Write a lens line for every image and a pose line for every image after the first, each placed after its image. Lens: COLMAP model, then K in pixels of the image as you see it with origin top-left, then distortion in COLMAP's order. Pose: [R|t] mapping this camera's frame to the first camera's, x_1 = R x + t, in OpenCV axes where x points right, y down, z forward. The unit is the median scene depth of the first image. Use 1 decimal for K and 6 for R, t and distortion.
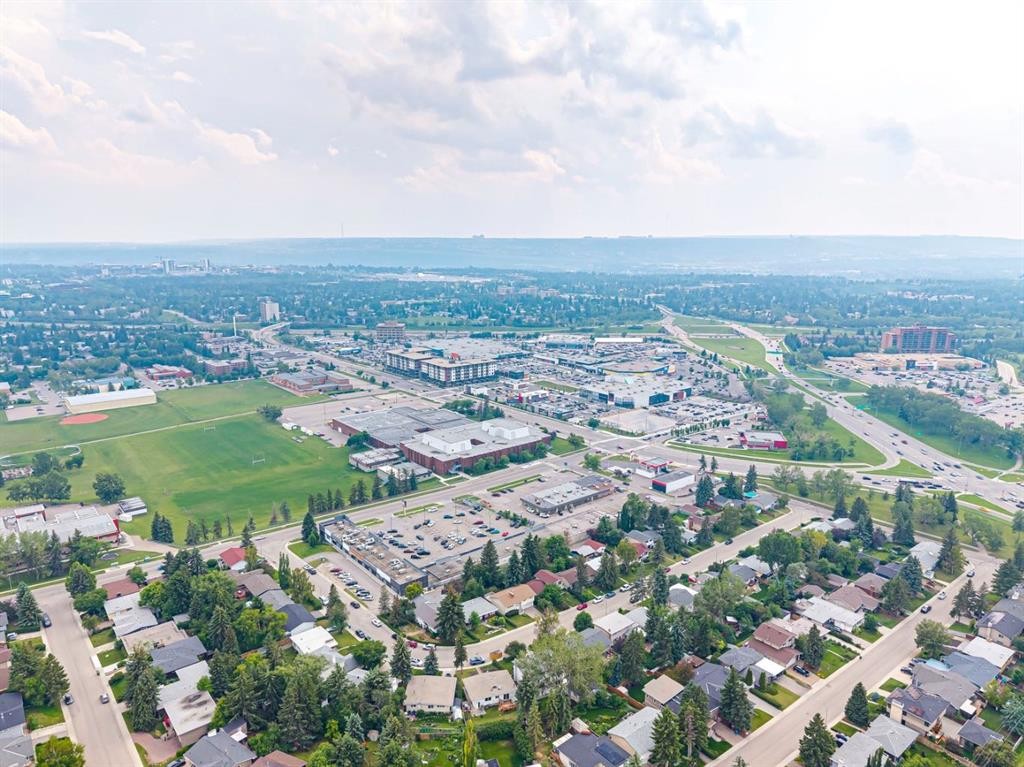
lens RADIAL K [[693.1, 0, 512.0], [0, 693.1, 383.5], [0, 0, 1]] dist [0.166071, -0.236286]
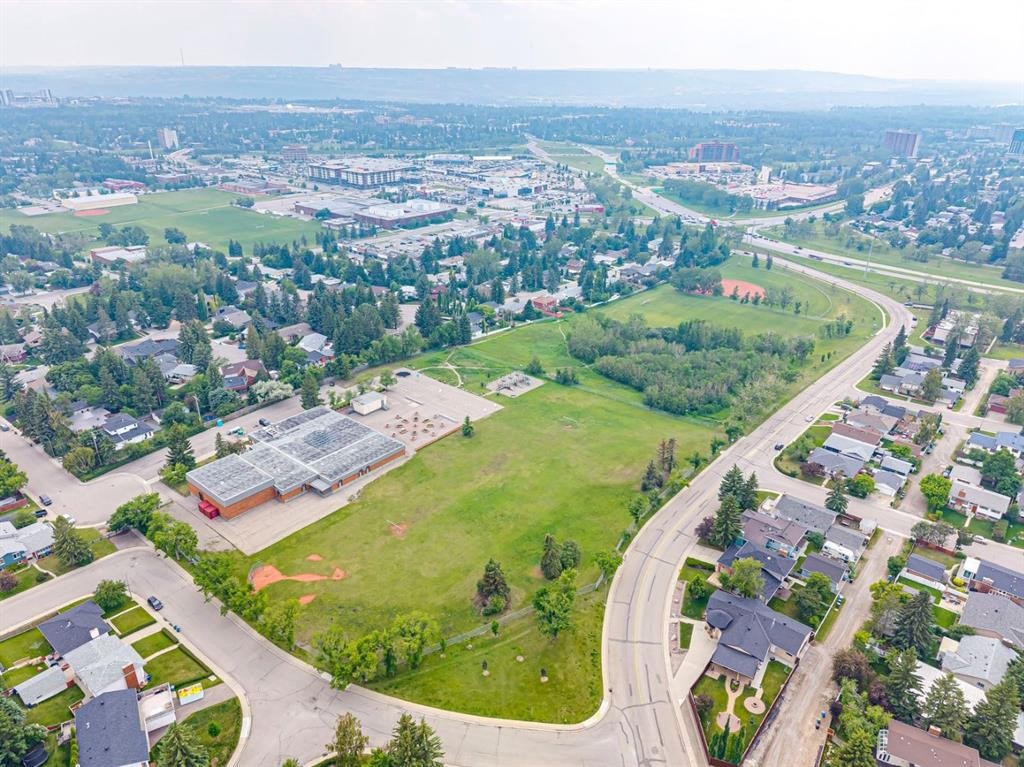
lens RADIAL K [[704.2, 0, 512.0], [0, 704.2, 383.5], [0, 0, 1]] dist [0.040270, -0.004600]
pose [[0.982480, -0.072699, 0.171604, -0.058900], [0.034973, 0.976341, 0.213390, 0.066191], [-0.183057, -0.203650, 0.961778, -0.300450]]
